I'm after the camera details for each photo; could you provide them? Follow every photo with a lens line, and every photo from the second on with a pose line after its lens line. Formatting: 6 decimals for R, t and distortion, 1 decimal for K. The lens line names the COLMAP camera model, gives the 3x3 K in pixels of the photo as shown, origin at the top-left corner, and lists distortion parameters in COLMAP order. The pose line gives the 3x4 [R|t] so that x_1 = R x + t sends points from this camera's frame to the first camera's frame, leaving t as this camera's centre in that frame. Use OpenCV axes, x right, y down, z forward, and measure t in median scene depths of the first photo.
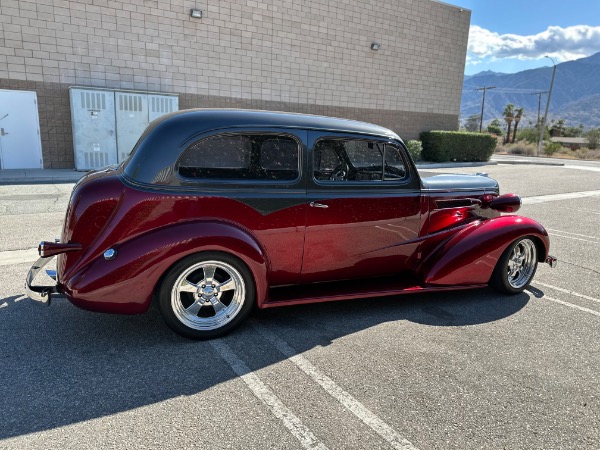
lens RADIAL K [[430.5, 0, 304.6], [0, 430.5, 227.3], [0, 0, 1]] dist [0.000518, -0.012313]
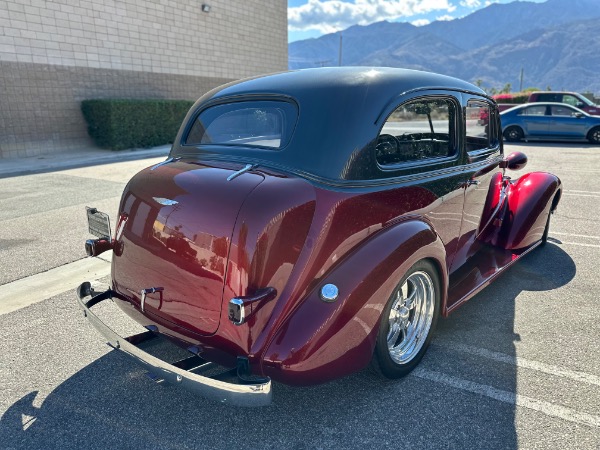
lens RADIAL K [[430.5, 0, 301.7], [0, 430.5, 229.1], [0, 0, 1]] dist [0.000518, -0.012313]
pose [[0.891716, -0.160769, 0.423078, -0.130579], [0.131941, 0.986521, 0.096786, -0.017629], [-0.432936, -0.030484, 0.900909, 0.075799]]
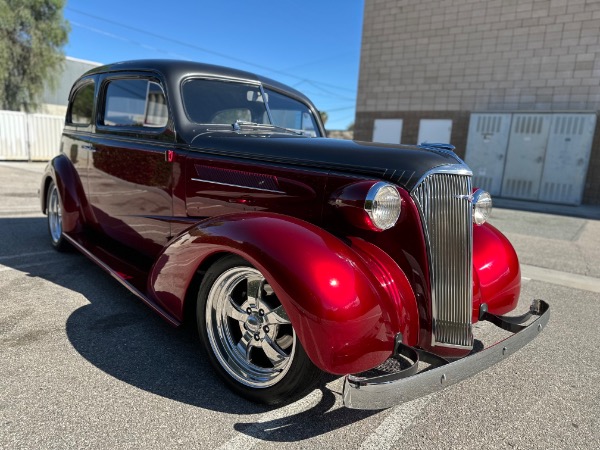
lens RADIAL K [[430.5, 0, 299.7], [0, 430.5, 224.8], [0, 0, 1]] dist [0.000518, -0.012313]
pose [[0.325372, 0.142216, -0.934830, 0.223758], [-0.256195, 0.964906, 0.057622, -0.015063], [0.910218, 0.220750, 0.350389, 0.228012]]
